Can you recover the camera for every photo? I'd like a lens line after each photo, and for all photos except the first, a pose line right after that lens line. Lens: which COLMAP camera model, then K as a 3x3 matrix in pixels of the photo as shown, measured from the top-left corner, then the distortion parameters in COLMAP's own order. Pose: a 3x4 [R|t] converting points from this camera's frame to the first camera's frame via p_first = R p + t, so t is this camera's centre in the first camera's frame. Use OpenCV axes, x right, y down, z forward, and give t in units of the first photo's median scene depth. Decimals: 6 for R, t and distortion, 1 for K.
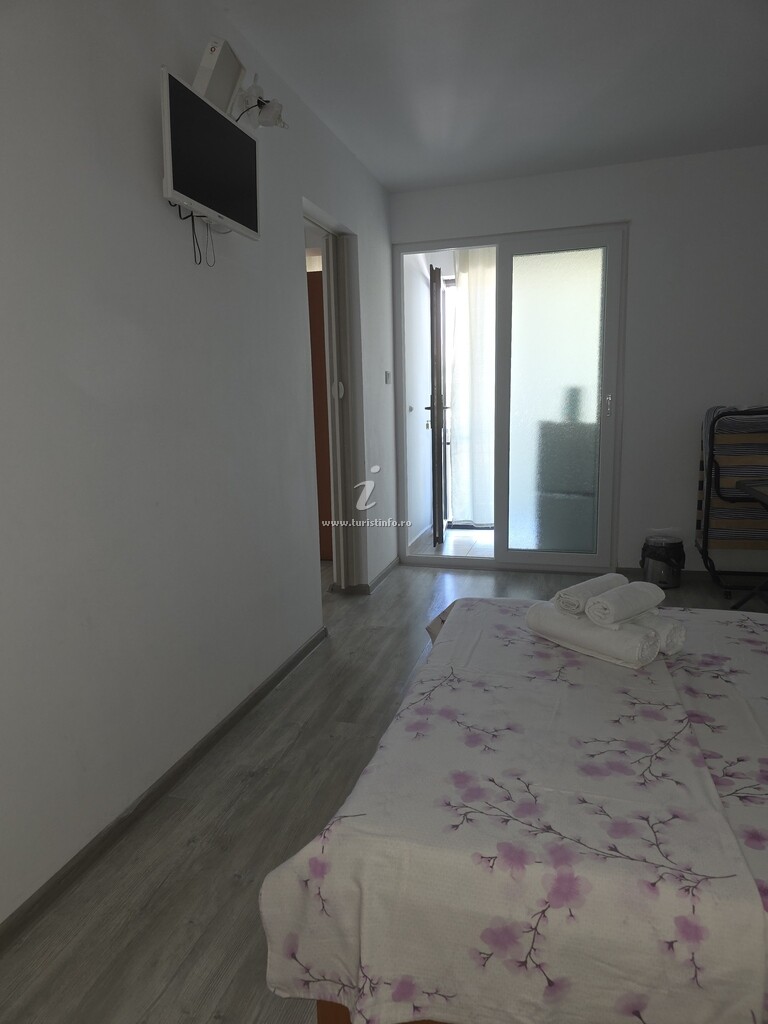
lens RADIAL K [[685.8, 0, 369.6], [0, 685.8, 505.5], [0, 0, 1]] dist [0.056164, -0.039979]
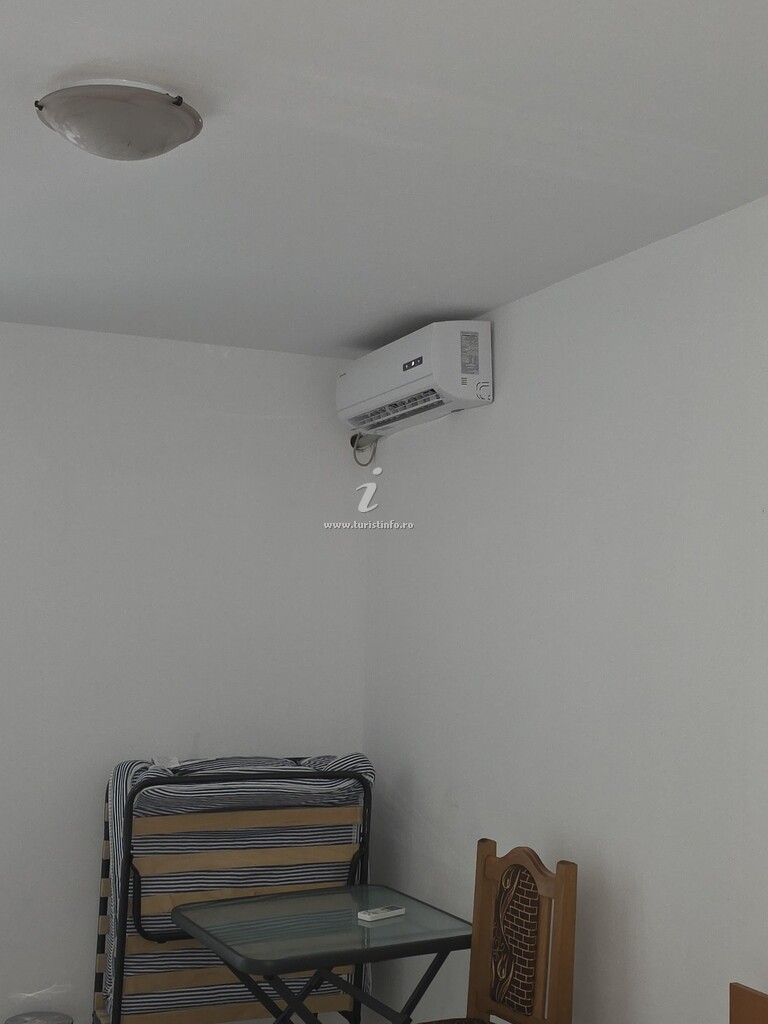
lens RADIAL K [[1300.7, 0, 384.0], [0, 1300.7, 512.0], [0, 0, 1]] dist [0.118717, -0.318742]
pose [[0.756718, 0.101764, 0.645773, -0.095358], [0.055038, 0.974386, -0.218042, -0.183080], [-0.651421, 0.200538, 0.731735, 0.096726]]
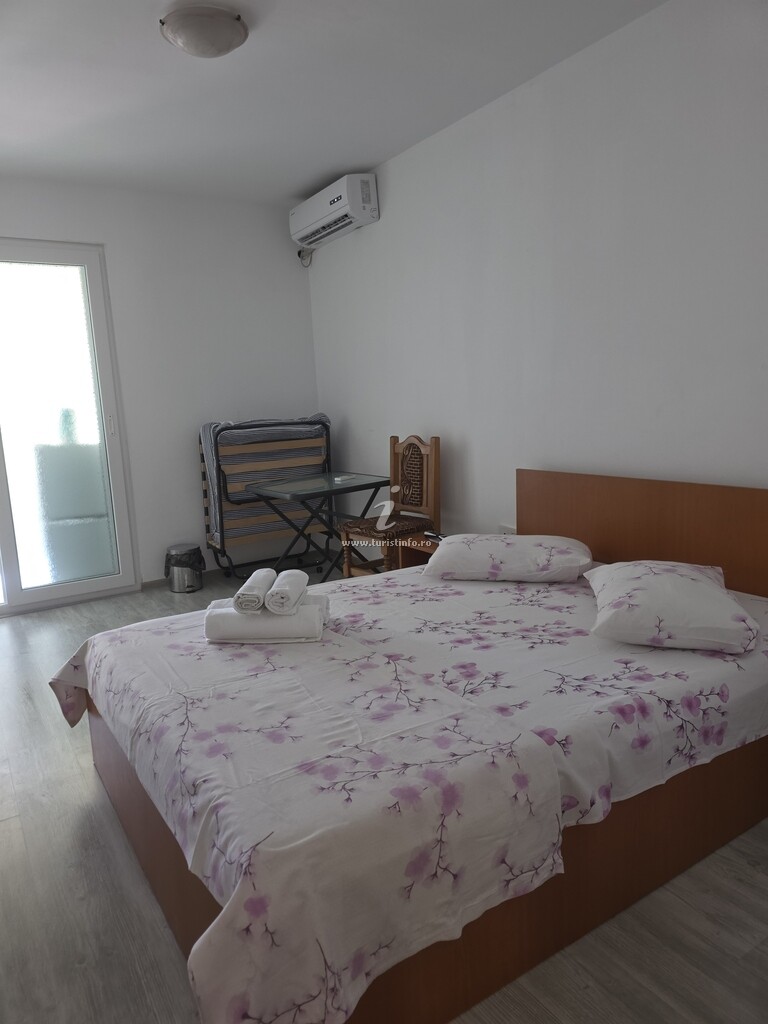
lens RADIAL K [[682.3, 0, 373.4], [0, 682.3, 515.5], [0, 0, 1]] dist [0.068815, -0.070250]
pose [[0.661802, -0.132966, 0.737793, -0.322773], [0.147506, 0.988003, 0.045746, -0.010421], [-0.735024, 0.078554, 0.673475, 0.116948]]
